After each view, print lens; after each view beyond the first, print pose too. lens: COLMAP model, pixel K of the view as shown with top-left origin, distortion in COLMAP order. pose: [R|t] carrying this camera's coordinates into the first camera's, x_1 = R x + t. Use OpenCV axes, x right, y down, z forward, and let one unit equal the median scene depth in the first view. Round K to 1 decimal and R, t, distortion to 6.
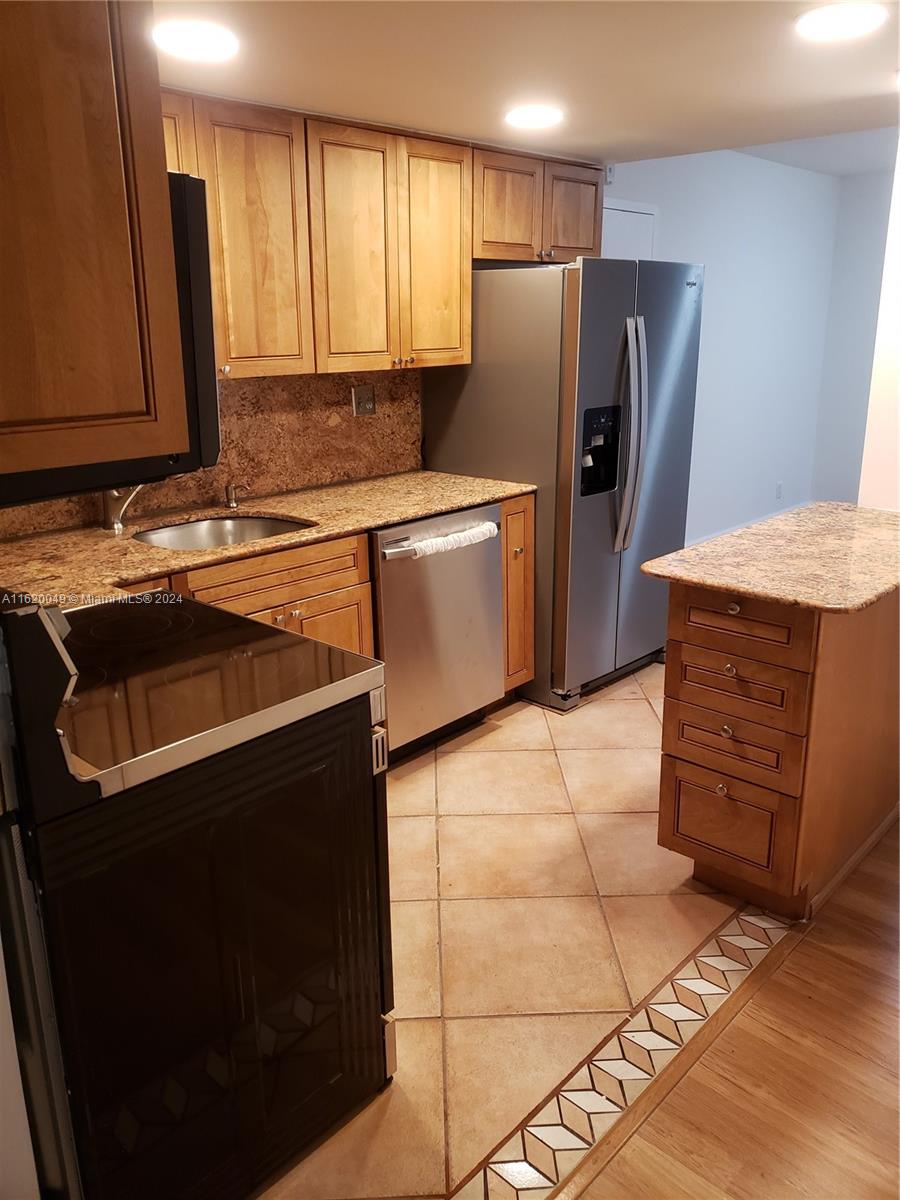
lens RADIAL K [[973.2, 0, 450.0], [0, 973.2, 600.0], [0, 0, 1]] dist [-0.005332, -0.007291]
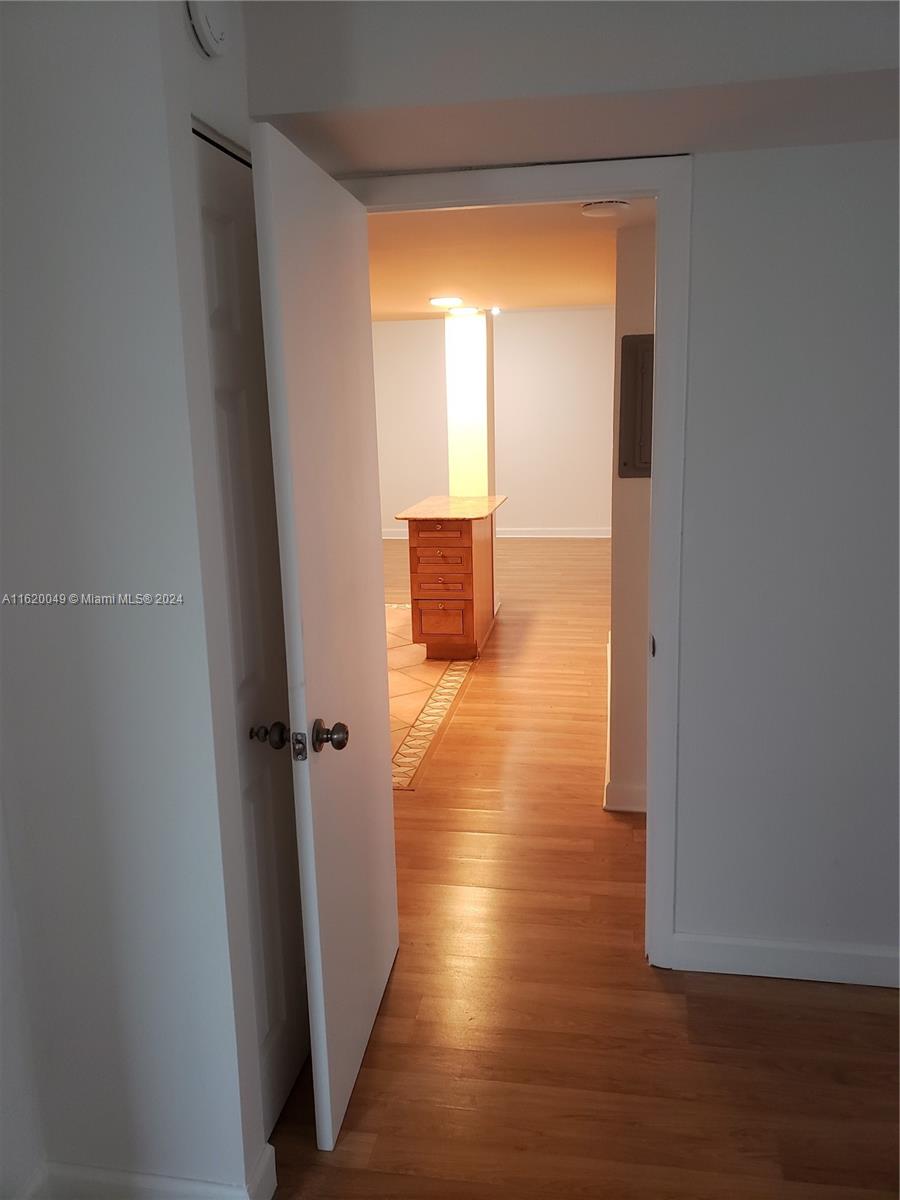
lens RADIAL K [[933.8, 0, 450.0], [0, 933.8, 600.0], [0, 0, 1]] dist [0.113754, -0.003175]
pose [[0.845752, -0.125365, 0.518640, -0.748417], [0.173261, 0.983860, -0.044721, 0.239250], [-0.504663, 0.127683, 0.853822, -0.823376]]
